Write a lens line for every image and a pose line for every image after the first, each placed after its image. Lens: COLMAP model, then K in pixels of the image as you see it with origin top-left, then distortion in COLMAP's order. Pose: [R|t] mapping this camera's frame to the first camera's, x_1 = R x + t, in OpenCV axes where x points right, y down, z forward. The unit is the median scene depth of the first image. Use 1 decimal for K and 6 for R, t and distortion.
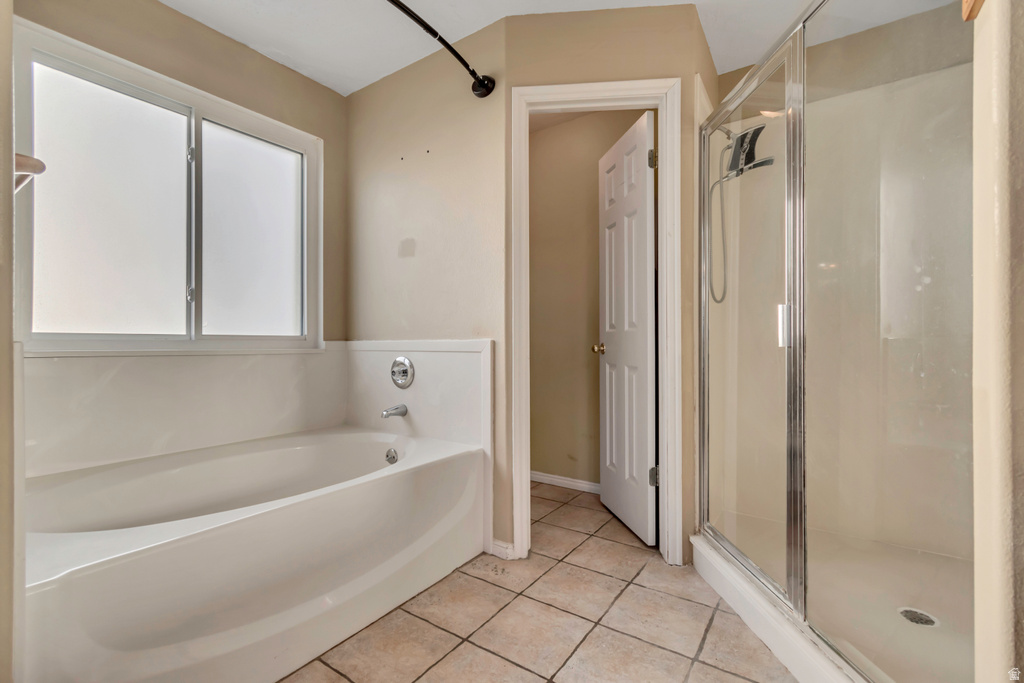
lens RADIAL K [[454.9, 0, 514.8], [0, 454.9, 340.1], [0, 0, 1]] dist [0.002029, -0.000289]
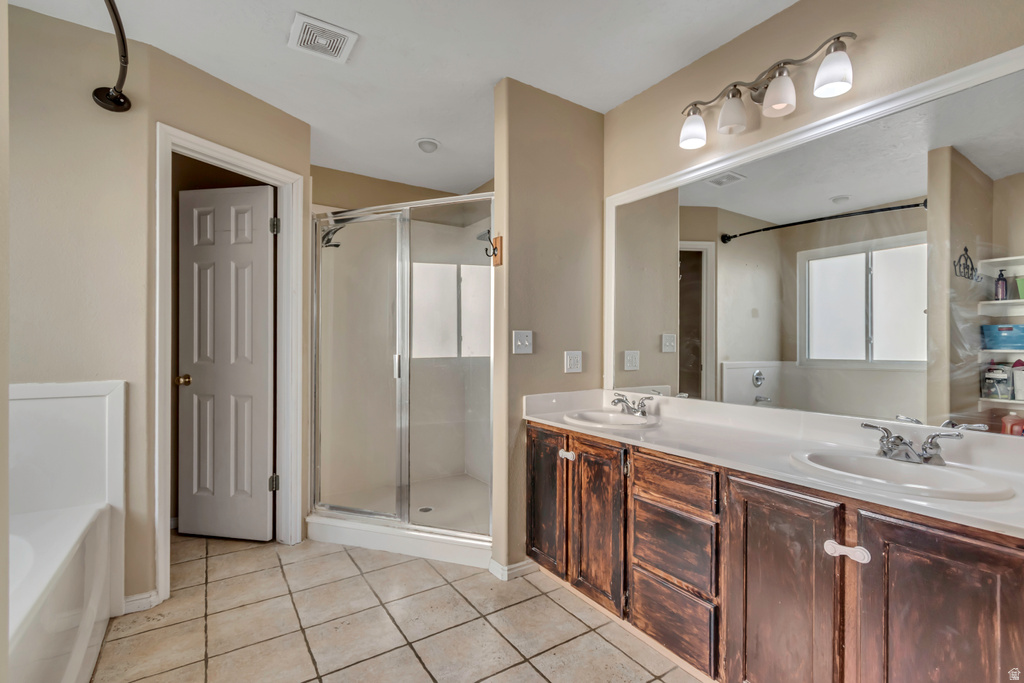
lens RADIAL K [[457.1, 0, 515.6], [0, 457.1, 346.2], [0, 0, 1]] dist [0.002931, 0.000298]
pose [[0.381379, 0.002711, 0.924415, -0.617236], [-0.004192, 0.999990, -0.001203, -0.075825], [-0.924409, -0.003417, 0.381387, -0.085447]]
